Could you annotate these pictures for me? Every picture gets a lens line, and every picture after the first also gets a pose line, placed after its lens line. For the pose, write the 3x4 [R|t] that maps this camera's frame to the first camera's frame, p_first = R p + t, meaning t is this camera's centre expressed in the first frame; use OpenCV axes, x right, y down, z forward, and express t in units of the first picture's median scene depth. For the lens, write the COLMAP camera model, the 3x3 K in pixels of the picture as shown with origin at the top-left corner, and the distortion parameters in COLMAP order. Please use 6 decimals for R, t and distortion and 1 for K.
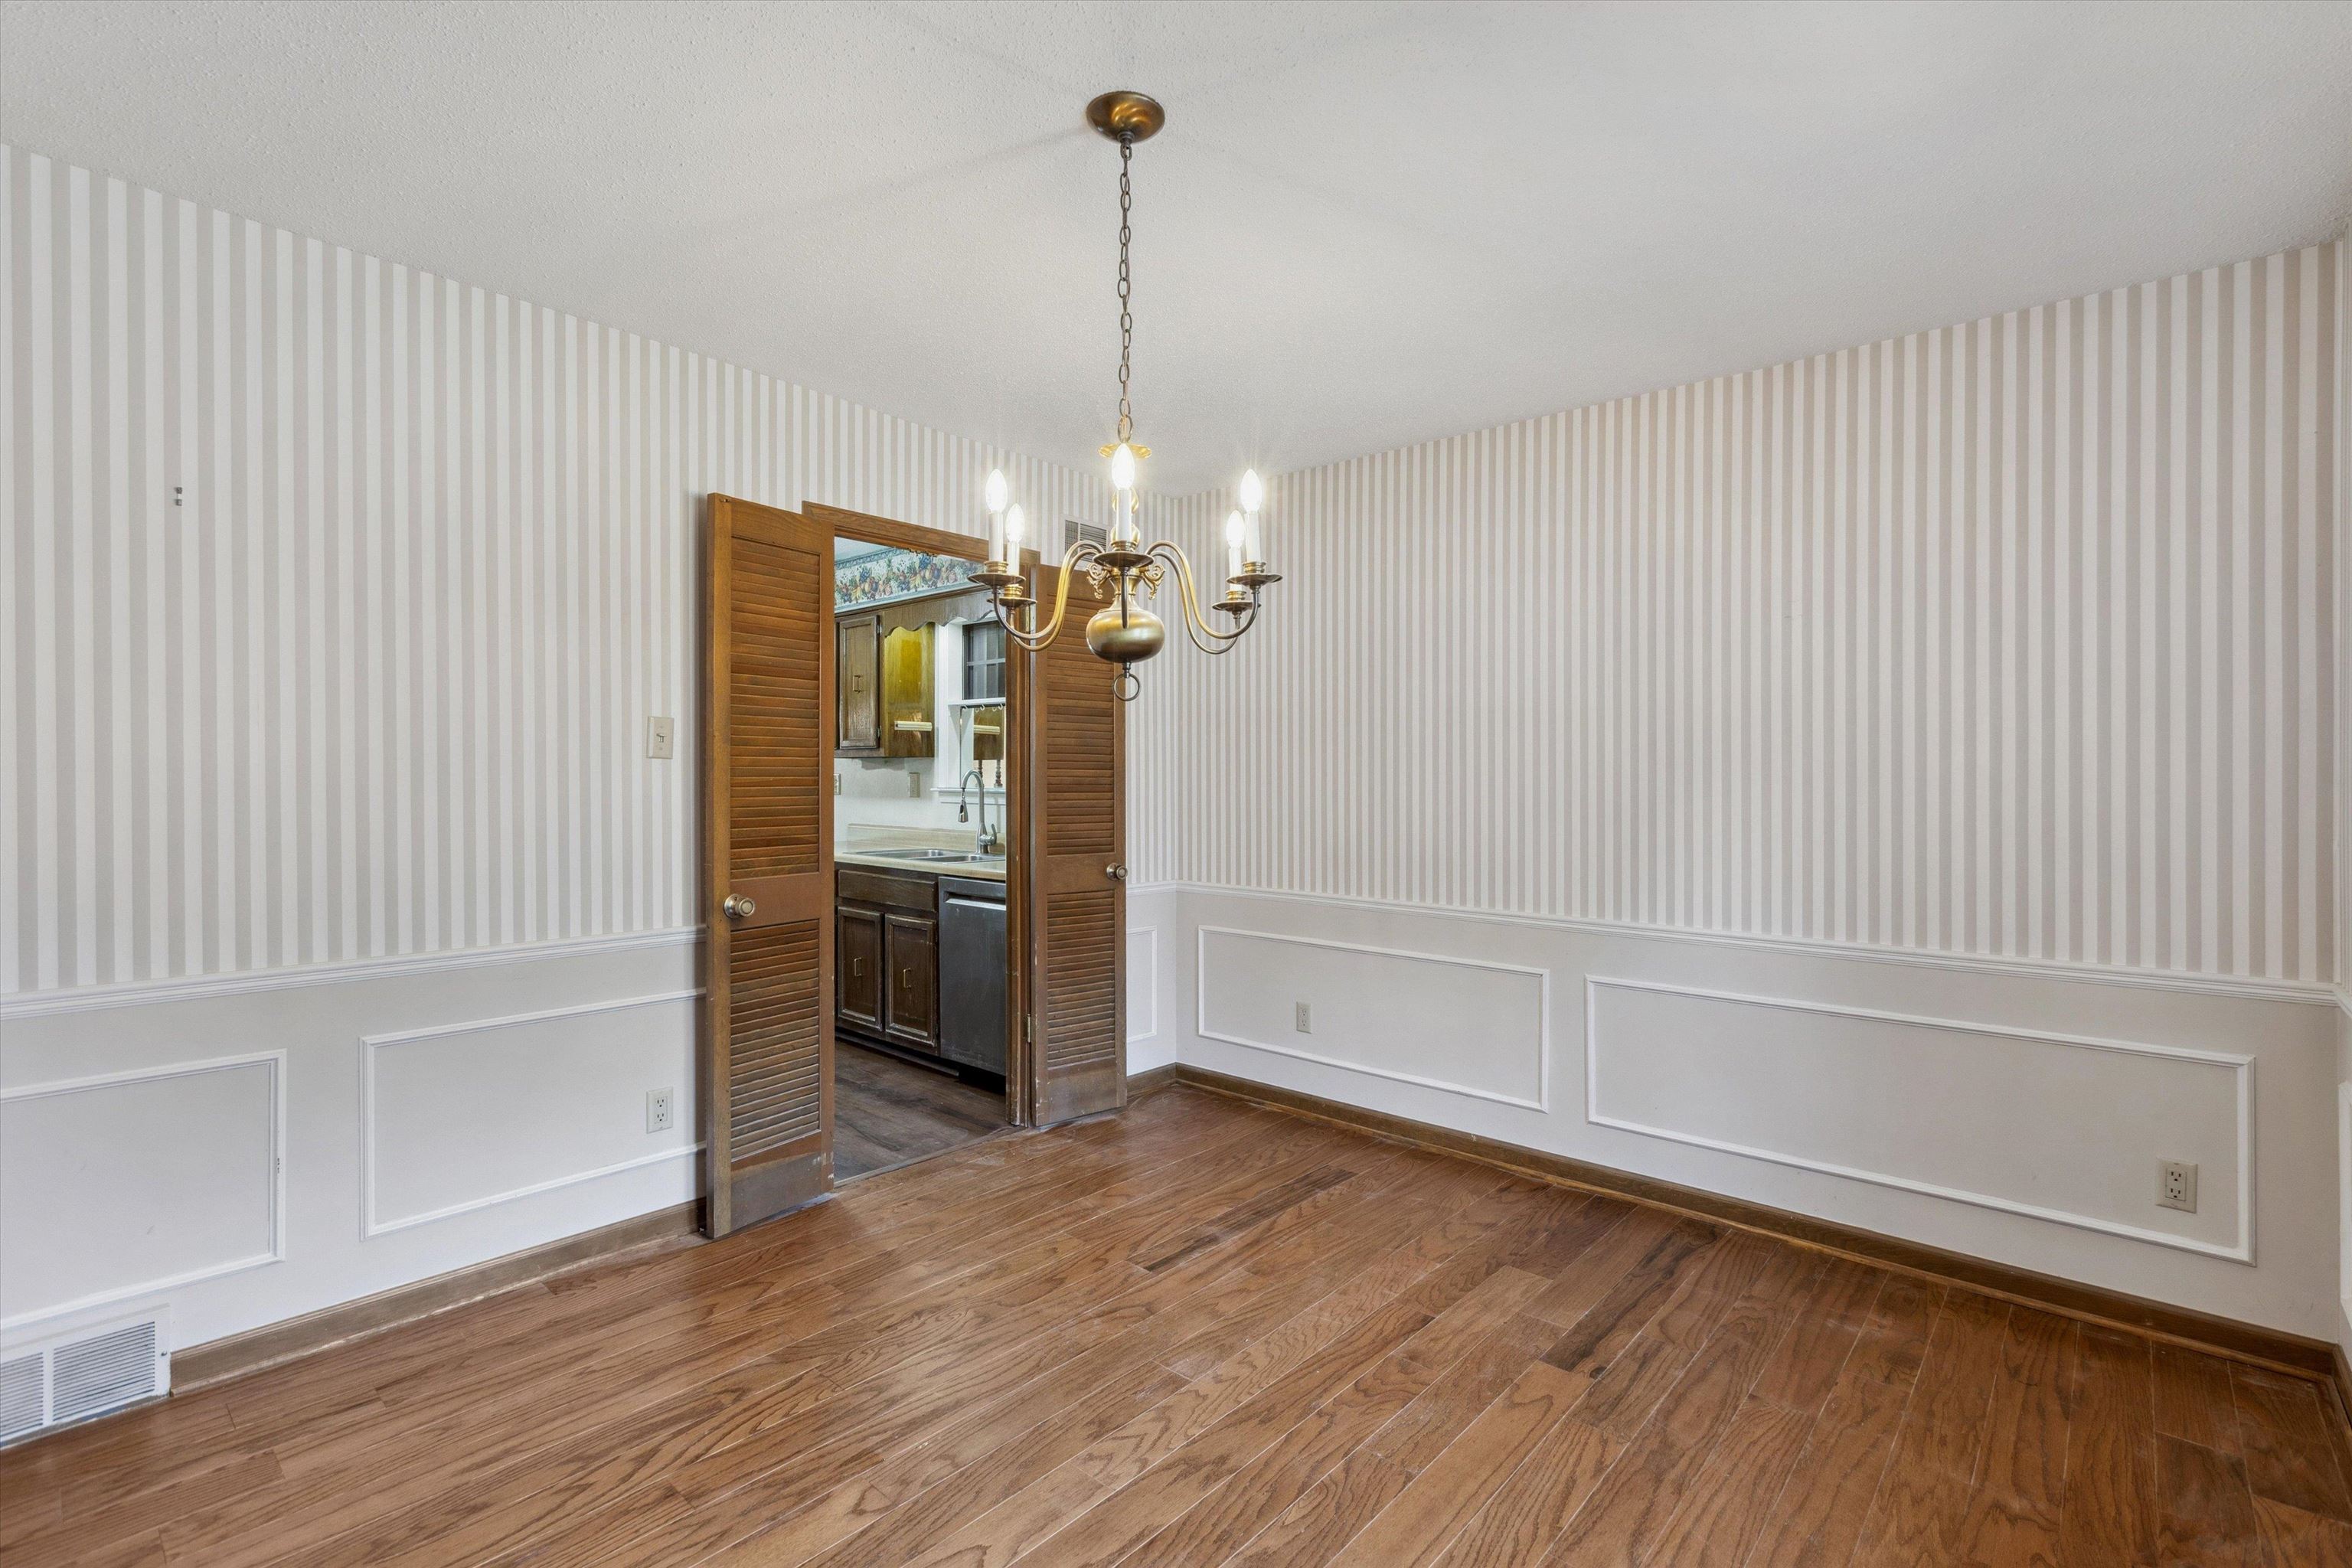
lens RADIAL K [[1062.4, 0, 1177.4], [0, 1062.4, 779.3], [0, 0, 1]] dist [0.001095, 0.000014]
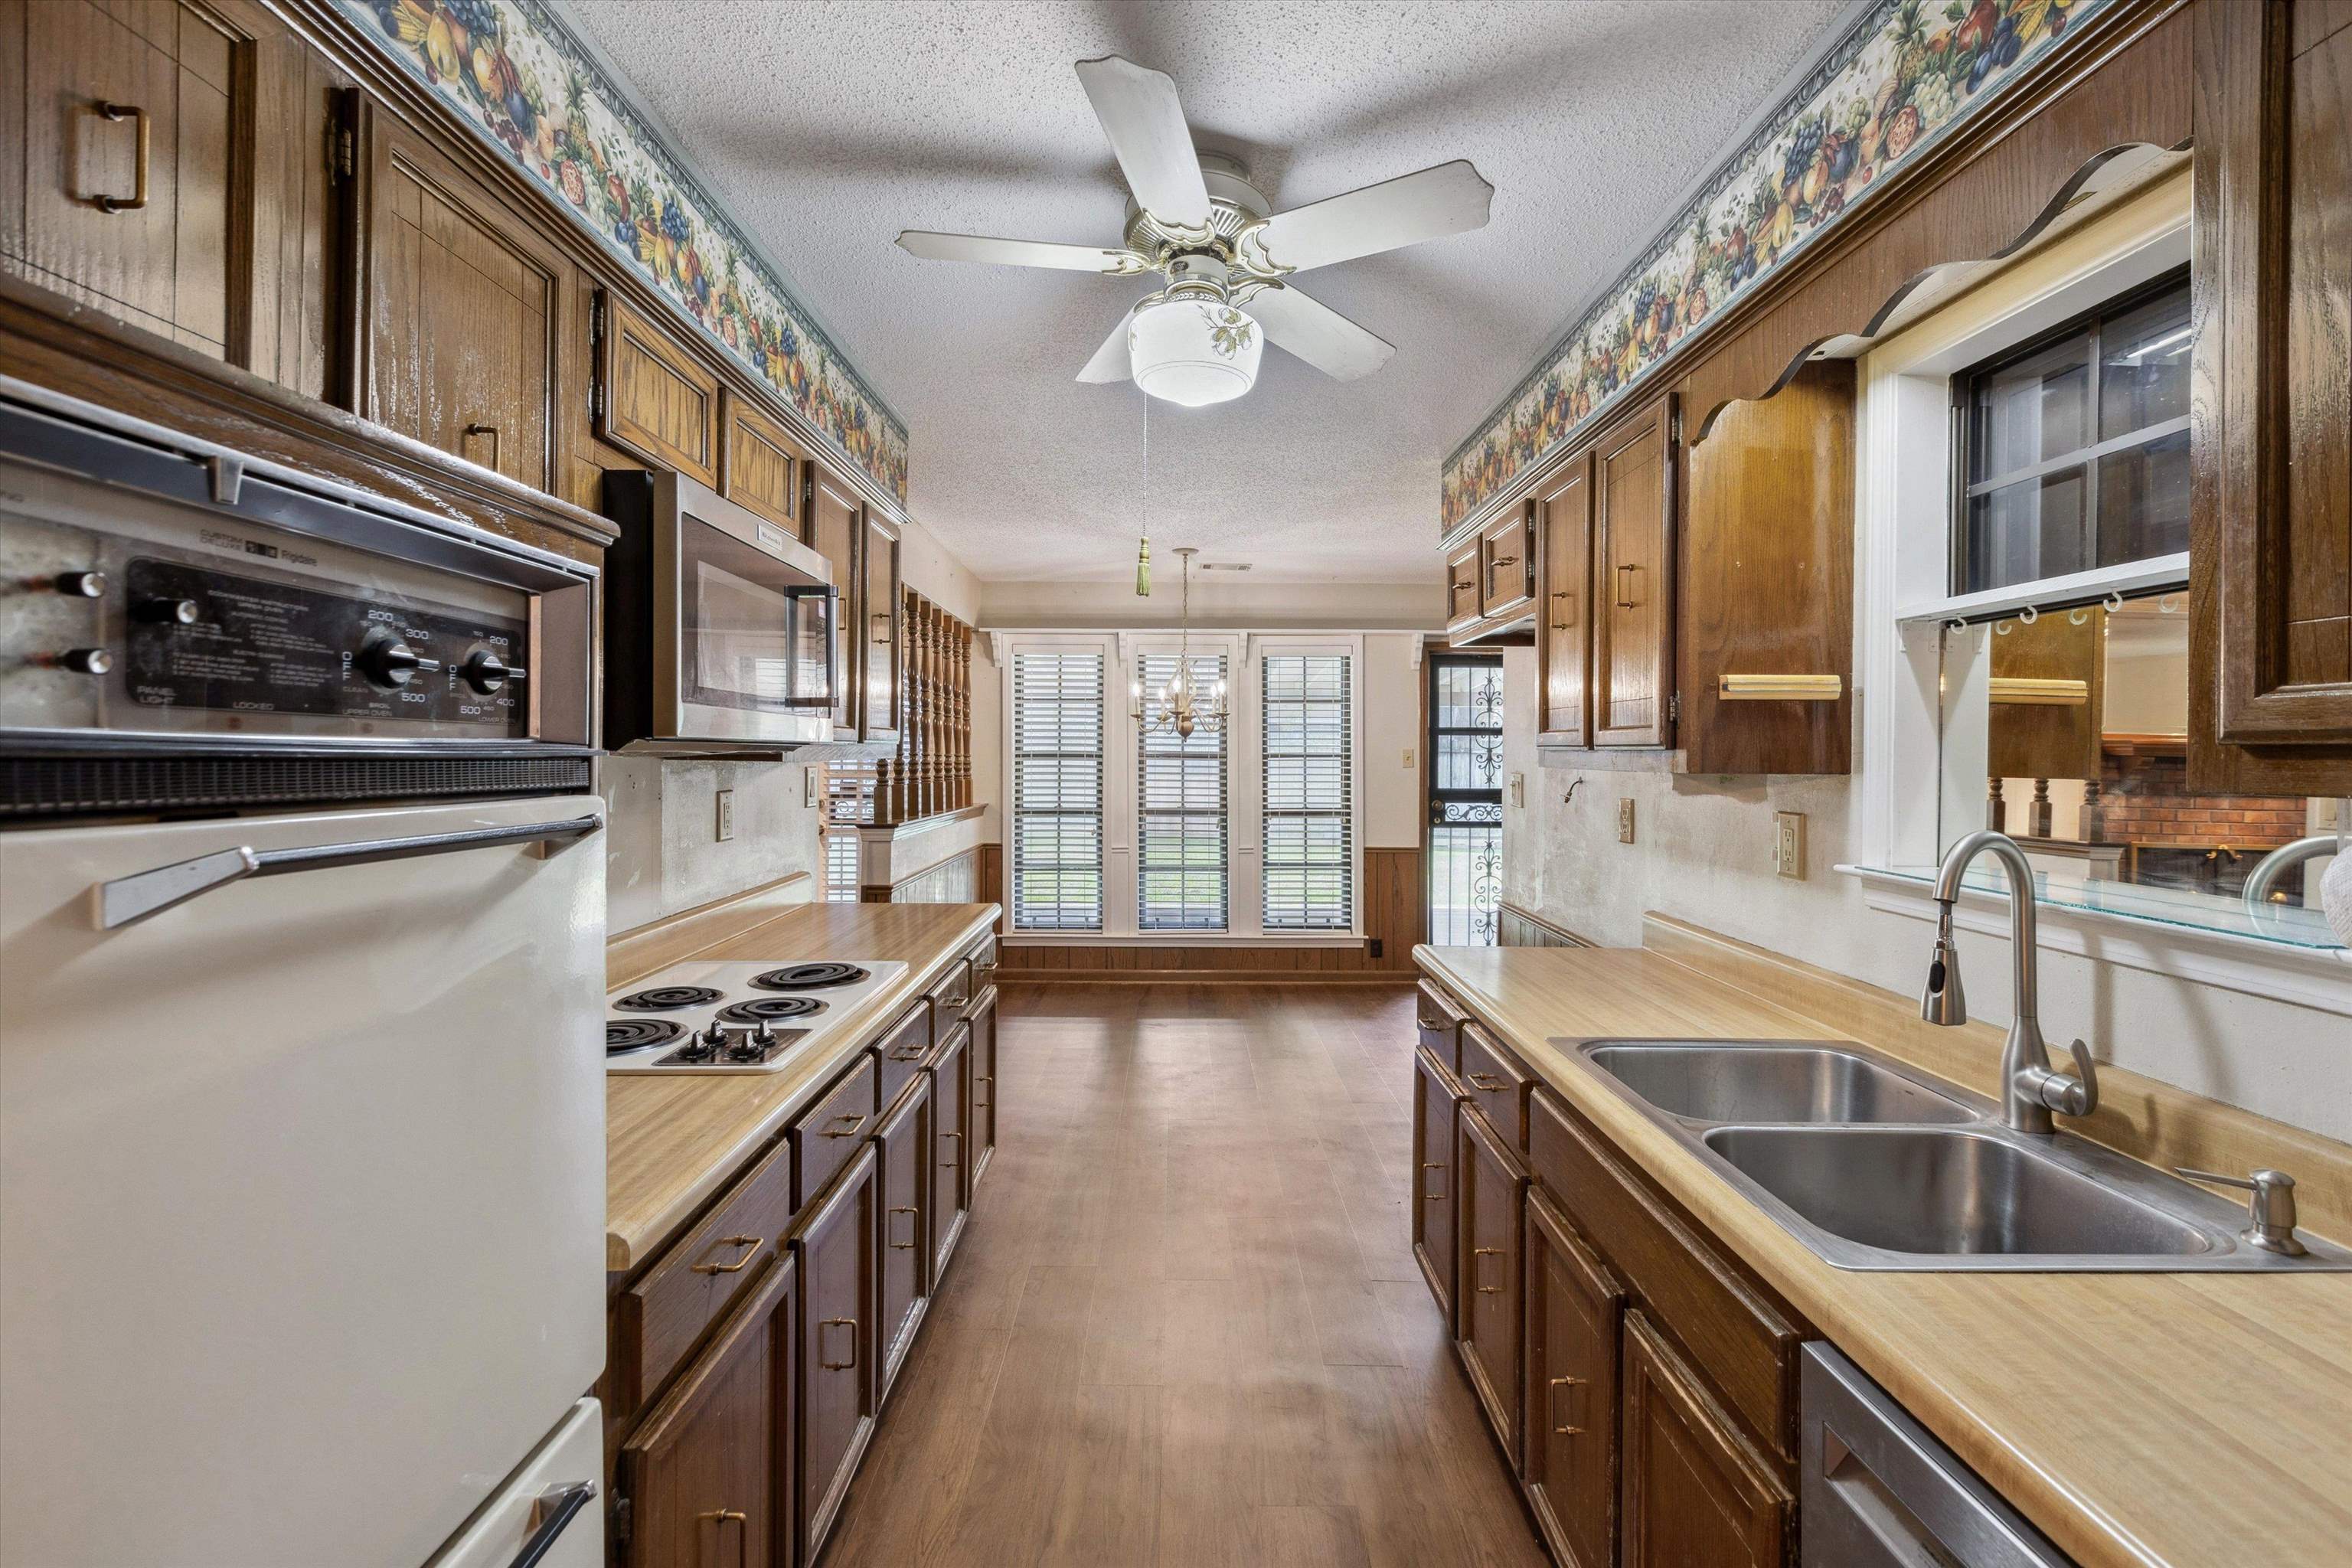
lens RADIAL K [[1062.4, 0, 1185.5], [0, 1062.4, 769.0], [0, 0, 1]] dist [0.001095, 0.000014]
pose [[0.674374, 0.005141, -0.738372, -0.119197], [-0.005492, 0.999983, 0.001947, -0.022145], [0.738370, 0.002742, 0.674391, 0.607769]]
